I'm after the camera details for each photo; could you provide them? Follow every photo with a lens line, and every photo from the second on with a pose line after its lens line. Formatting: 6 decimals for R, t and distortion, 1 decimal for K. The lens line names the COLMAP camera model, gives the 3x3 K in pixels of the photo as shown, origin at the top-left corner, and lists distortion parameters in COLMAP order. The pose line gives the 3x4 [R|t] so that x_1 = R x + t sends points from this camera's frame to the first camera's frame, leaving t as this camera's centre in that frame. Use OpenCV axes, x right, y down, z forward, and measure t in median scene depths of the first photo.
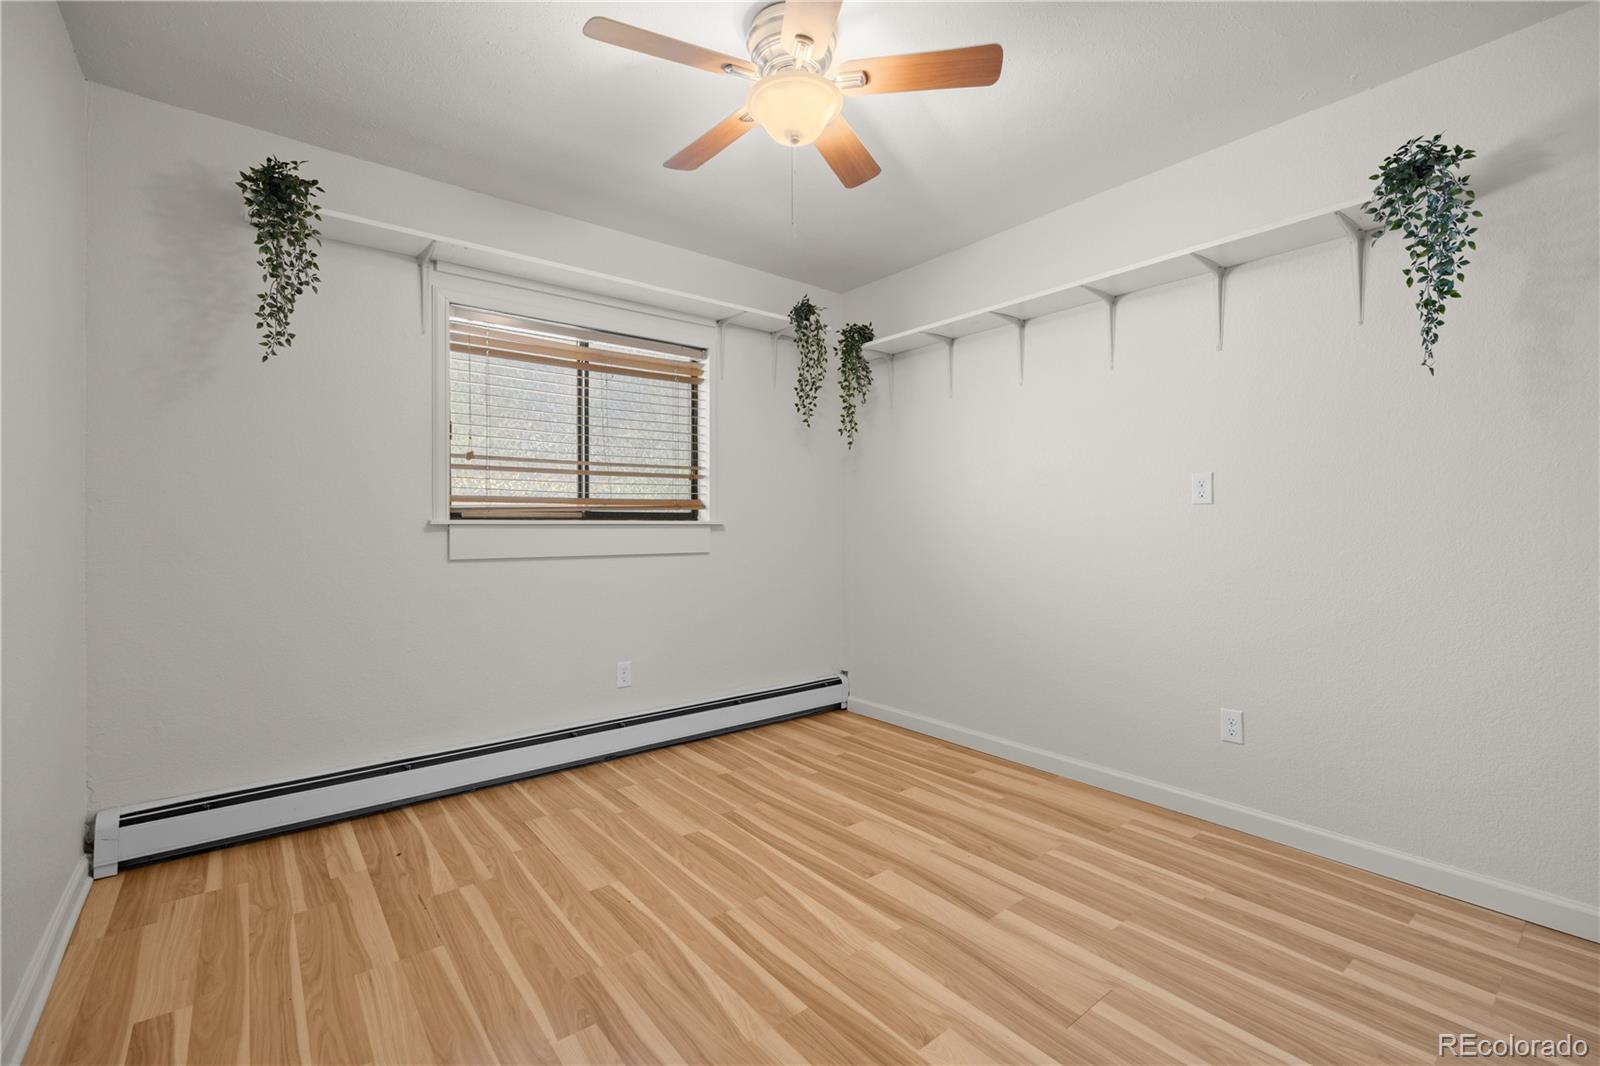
lens RADIAL K [[708.9, 0, 803.0], [0, 708.9, 529.3], [0, 0, 1]] dist [0.000911, 0.000579]
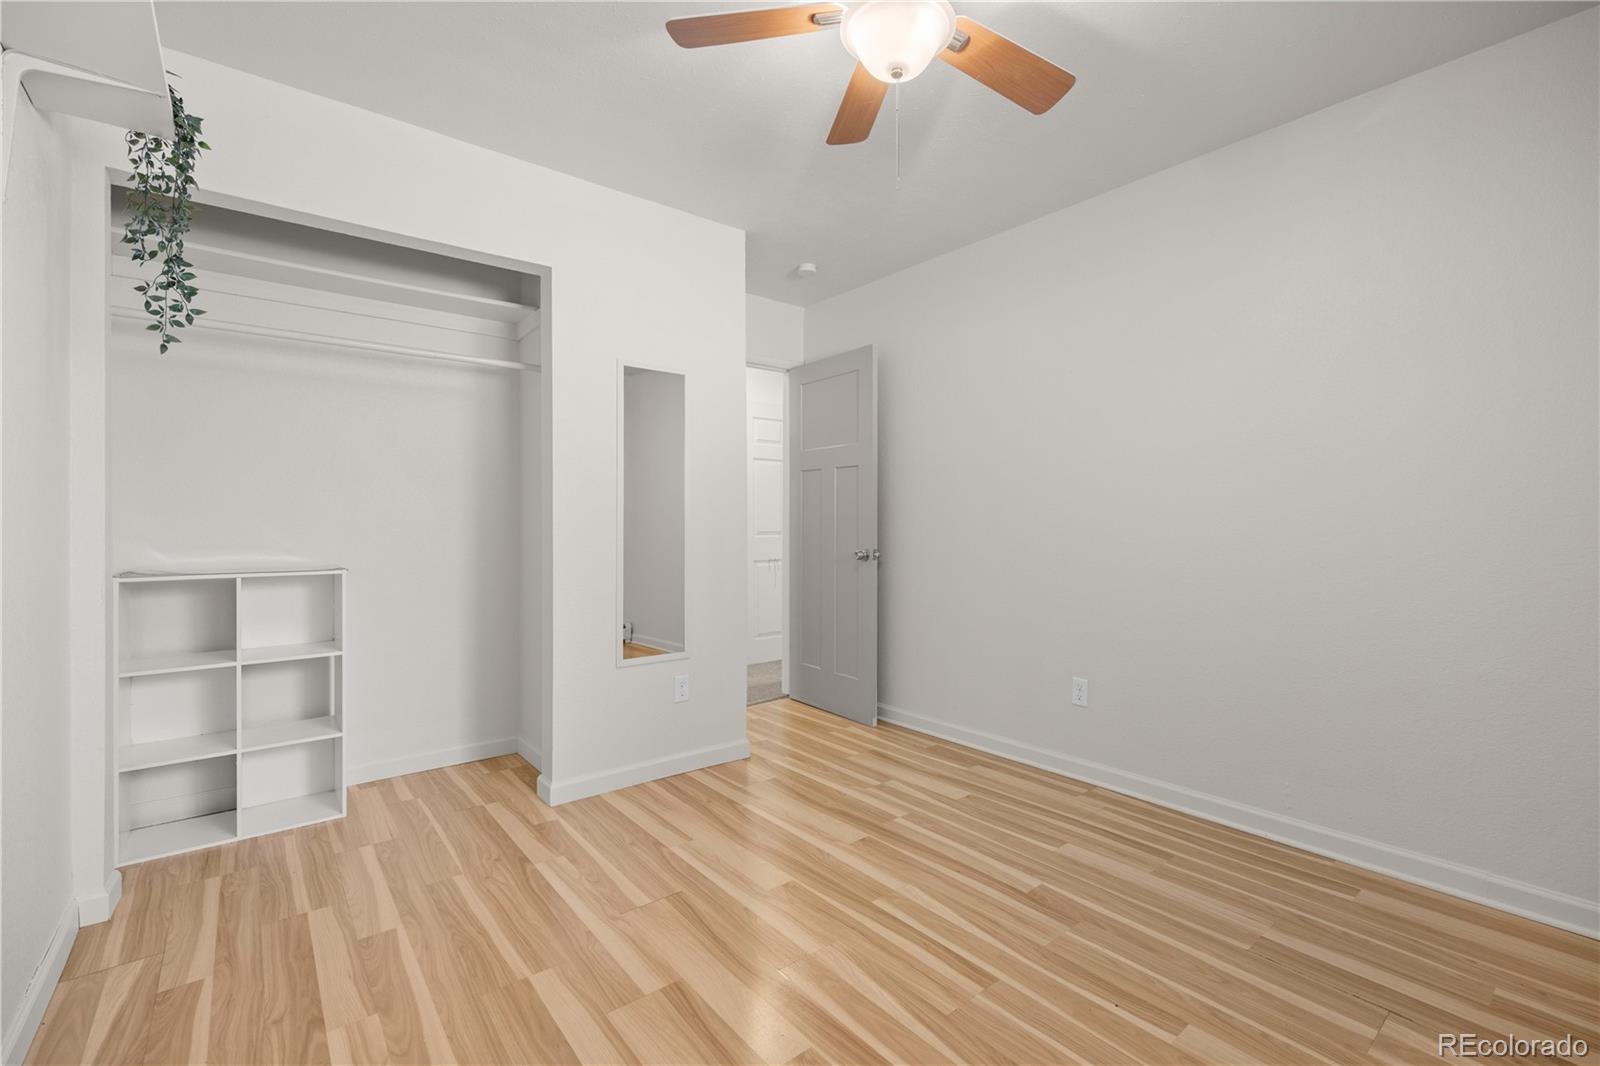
lens RADIAL K [[708.9, 0, 803.0], [0, 708.9, 529.3], [0, 0, 1]] dist [0.000911, 0.000579]
pose [[-0.999997, -0.000454, 0.002376, 0.112638], [-0.000425, 0.999927, 0.012052, -0.013967], [-0.002381, 0.012051, -0.999925, 1.980112]]
